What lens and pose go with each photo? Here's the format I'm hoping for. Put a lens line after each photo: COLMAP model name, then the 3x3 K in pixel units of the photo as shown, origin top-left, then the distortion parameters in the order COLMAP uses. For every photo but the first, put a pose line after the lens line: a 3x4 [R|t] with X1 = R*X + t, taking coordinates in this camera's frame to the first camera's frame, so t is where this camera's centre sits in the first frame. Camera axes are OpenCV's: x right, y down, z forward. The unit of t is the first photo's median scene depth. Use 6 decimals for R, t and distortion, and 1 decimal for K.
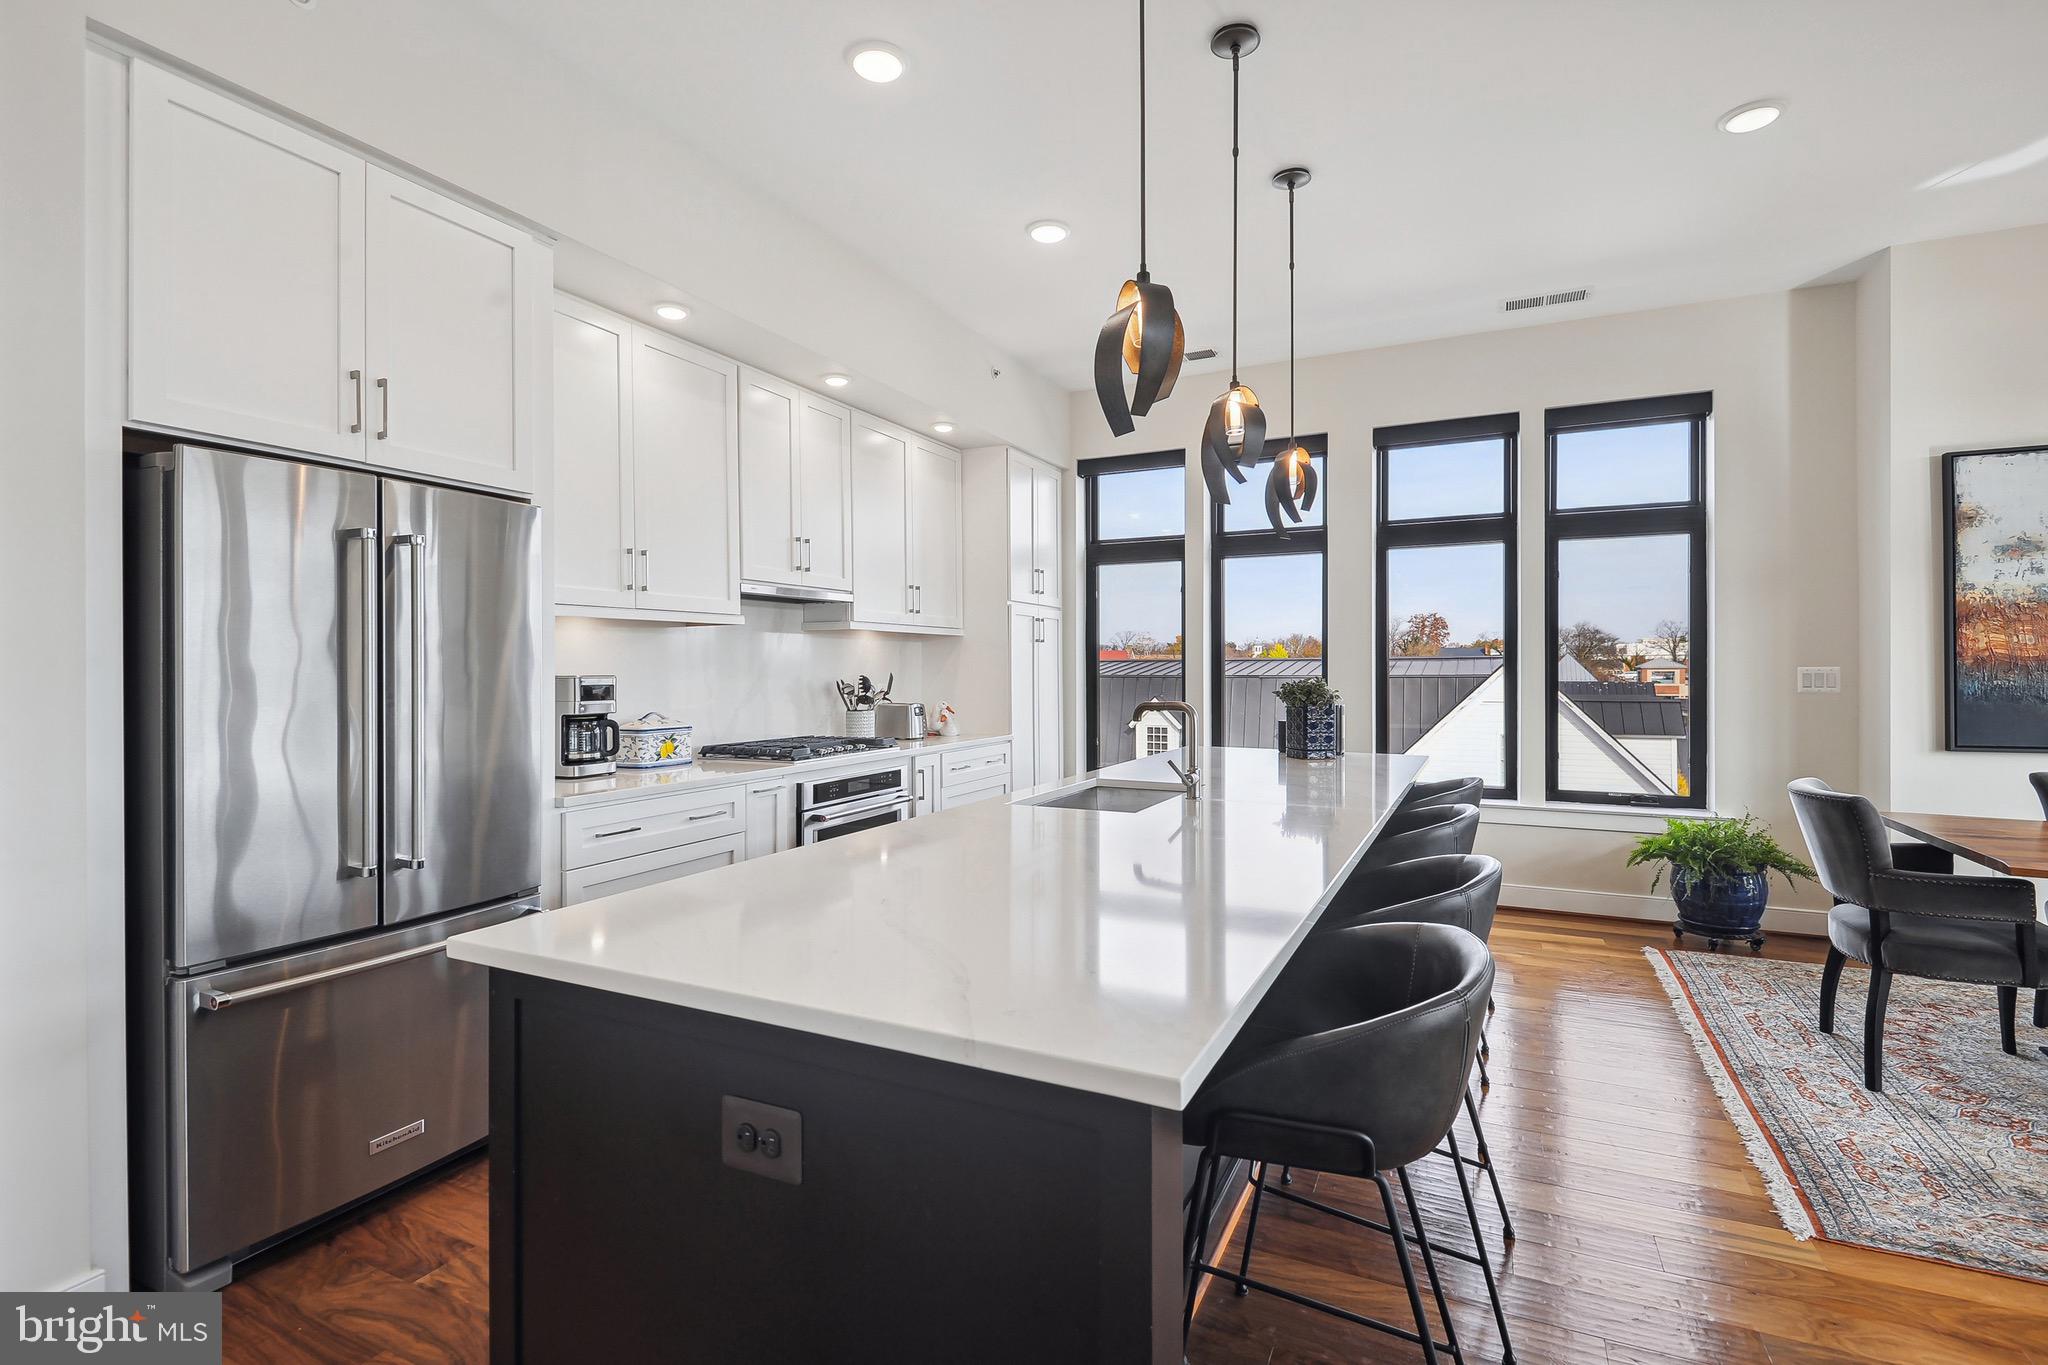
lens RADIAL K [[945.4, 0, 1042.6], [0, 945.4, 664.4], [0, 0, 1]] dist [0.021241, -0.014236]
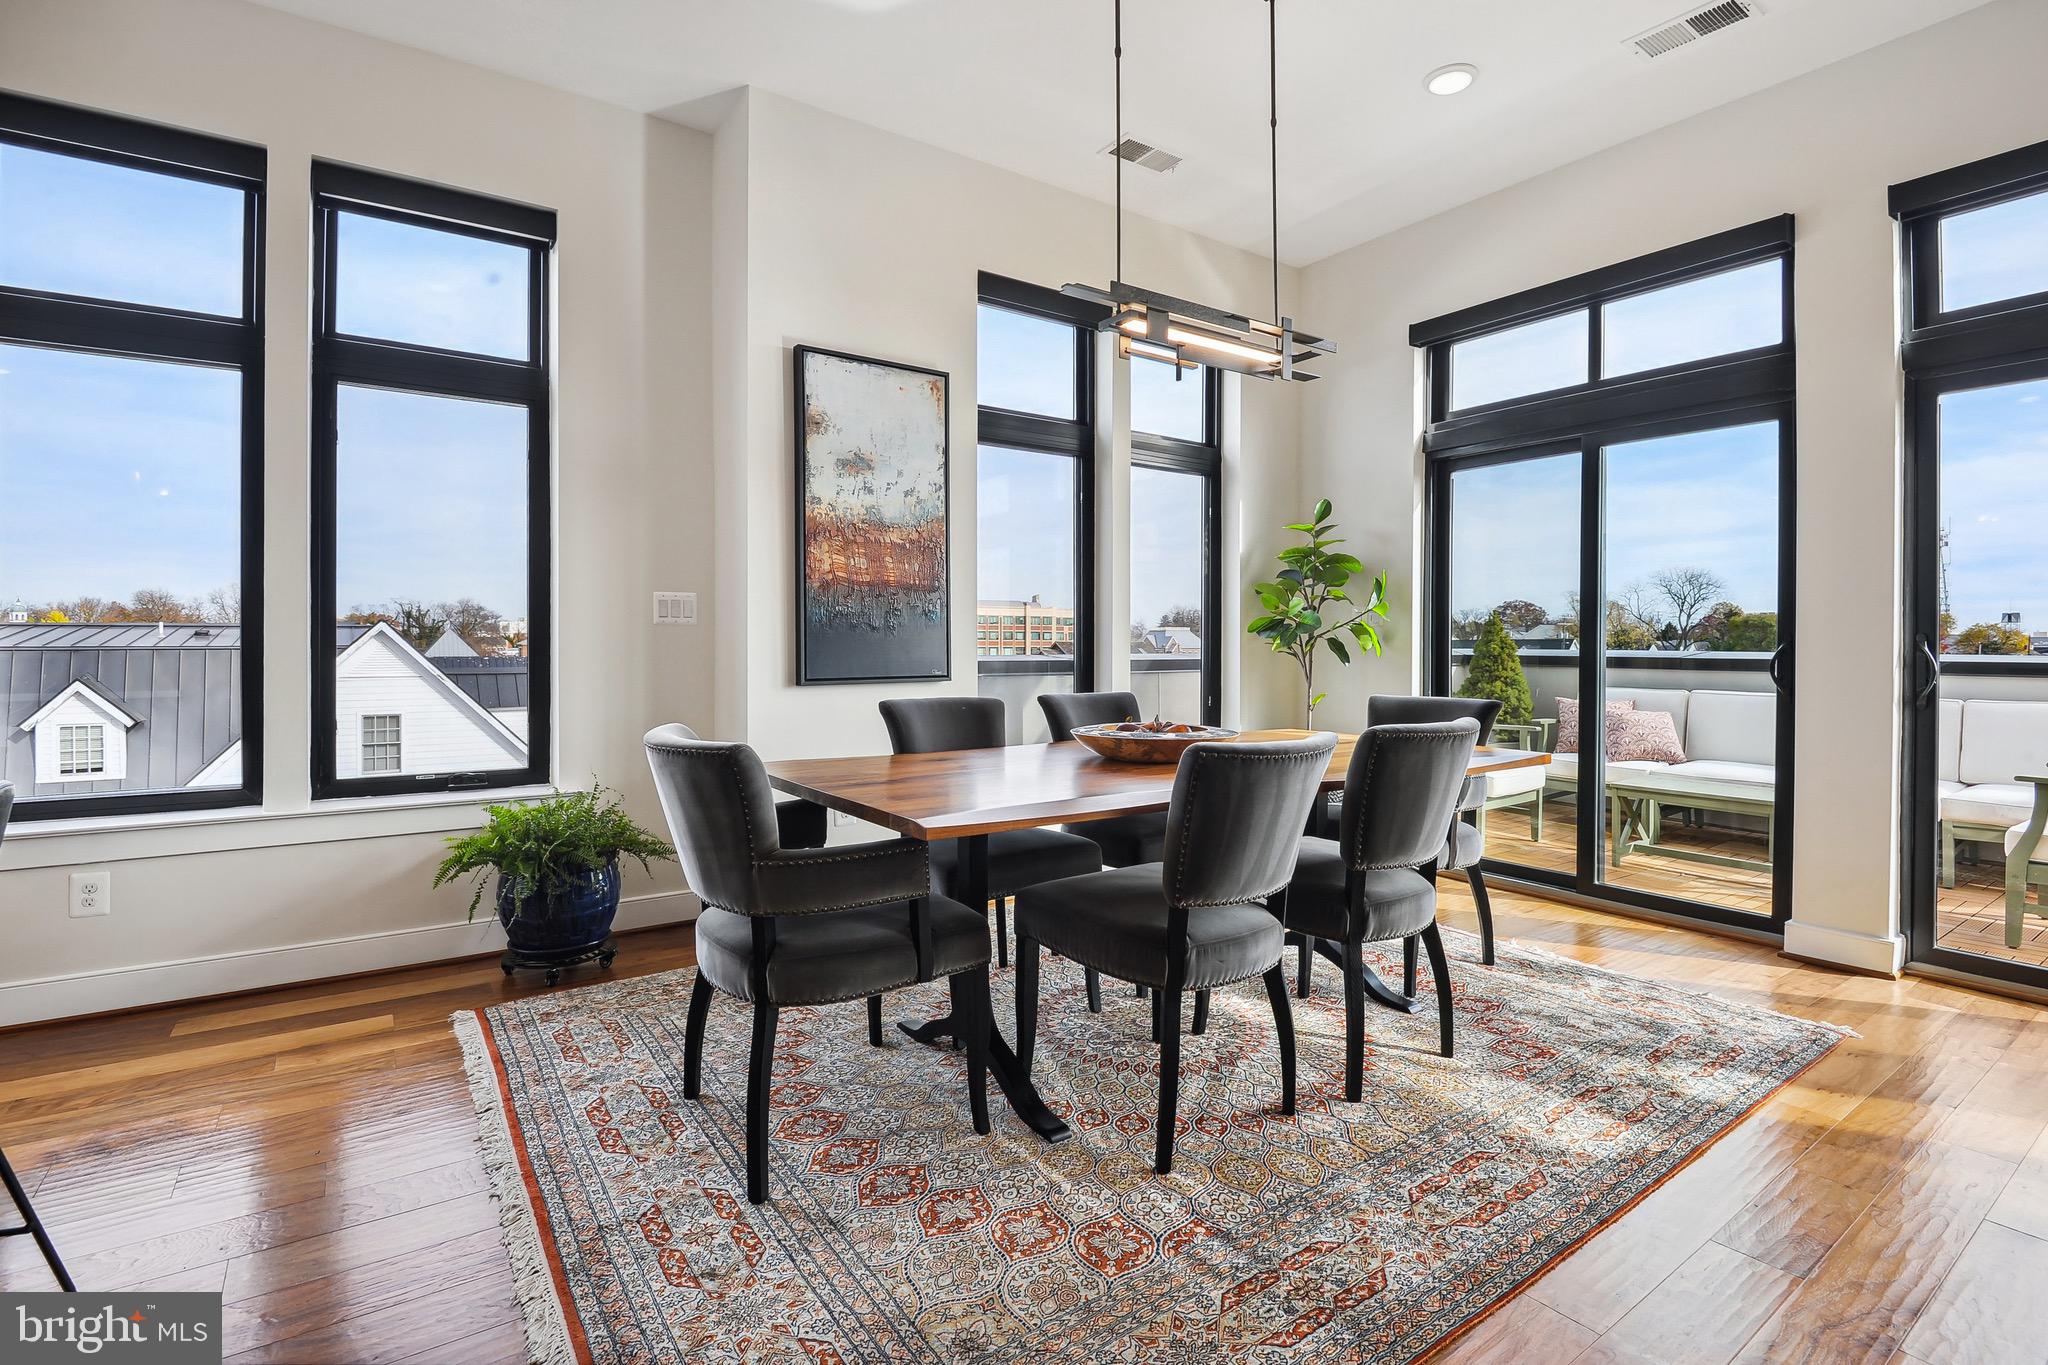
lens RADIAL K [[953.2, 0, 1018.4], [0, 953.2, 662.3], [0, 0, 1]] dist [0.019058, -0.036250]
pose [[0.506160, -0.011515, 0.862363, 0.276772], [-0.007072, 0.999822, 0.017502, 0.048903], [-0.862411, -0.014958, 0.505989, 0.356217]]
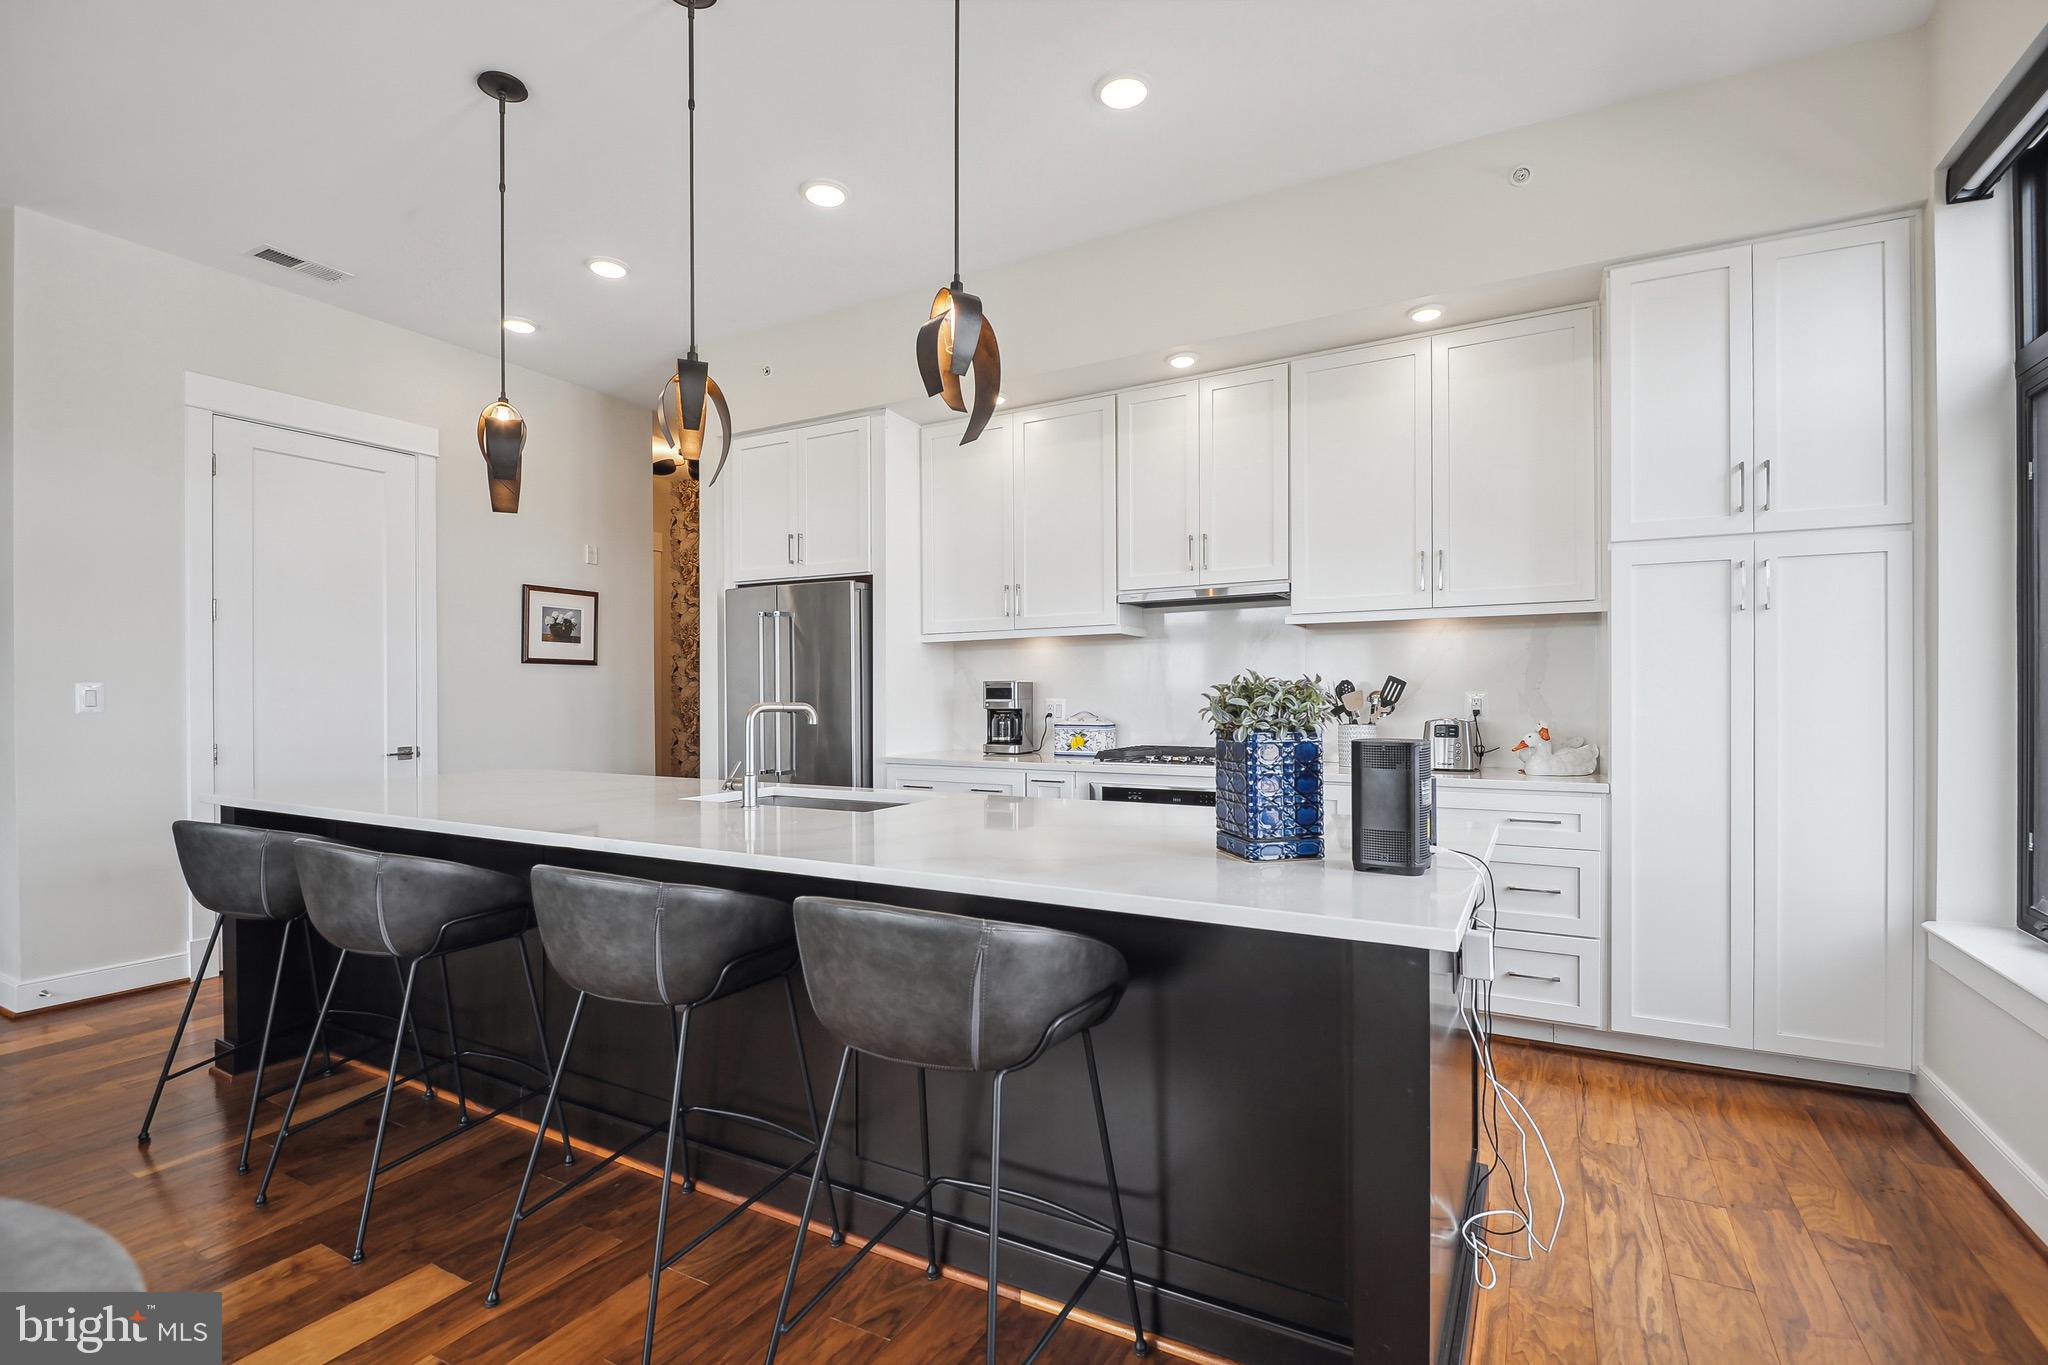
lens RADIAL K [[960.5, 0, 1024.0], [0, 960.5, 682.5], [0, 0, 1]] dist [0.000291, -0.000975]
pose [[-0.078155, -0.006812, -0.996918, 0.716820], [0.010605, 0.999914, -0.007664, 0.019841], [0.996885, -0.011172, -0.078076, 0.902689]]
